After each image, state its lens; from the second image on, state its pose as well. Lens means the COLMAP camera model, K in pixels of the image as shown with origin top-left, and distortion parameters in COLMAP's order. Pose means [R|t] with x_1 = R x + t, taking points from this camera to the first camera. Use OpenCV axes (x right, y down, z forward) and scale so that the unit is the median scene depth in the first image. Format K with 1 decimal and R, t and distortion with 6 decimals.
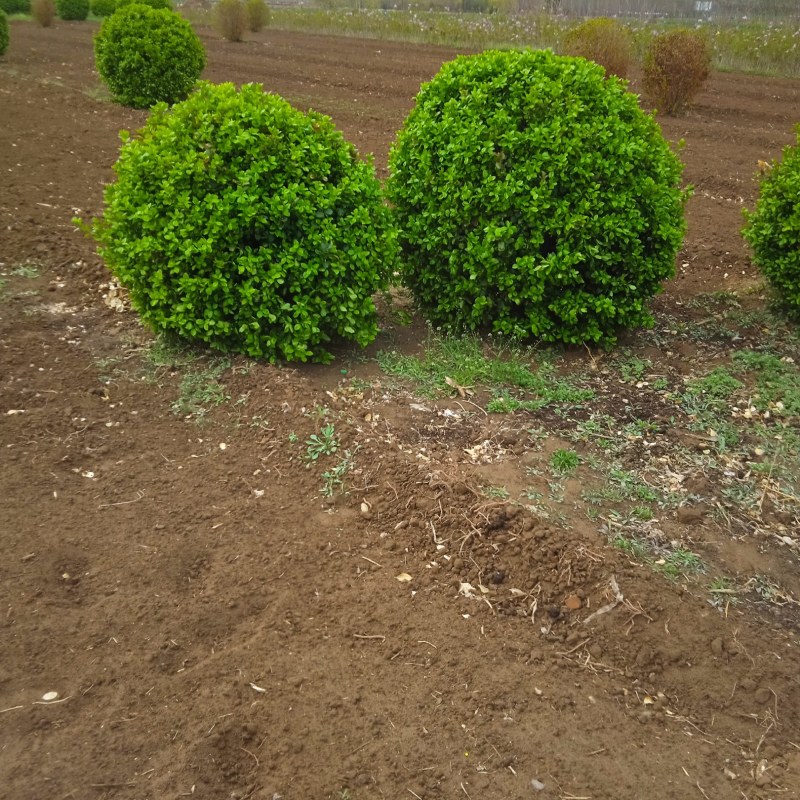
lens RADIAL K [[922.1, 0, 414.8], [0, 922.1, 402.1], [0, 0, 1]] dist [0.028774, 0.000000]
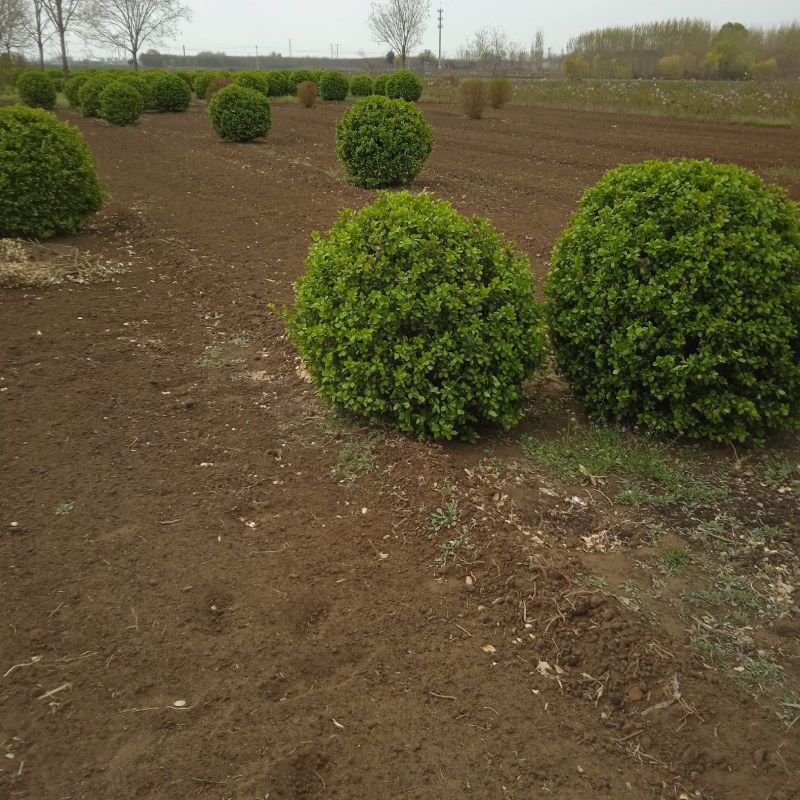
lens RADIAL K [[922.1, 0, 382.2], [0, 922.1, 397.1], [0, 0, 1]] dist [0.028774, 0.000000]
pose [[0.960027, 0.065518, -0.272131, 0.118784], [-0.084810, 0.994605, -0.059733, -0.026599], [0.266749, 0.080425, 0.960404, -0.100813]]
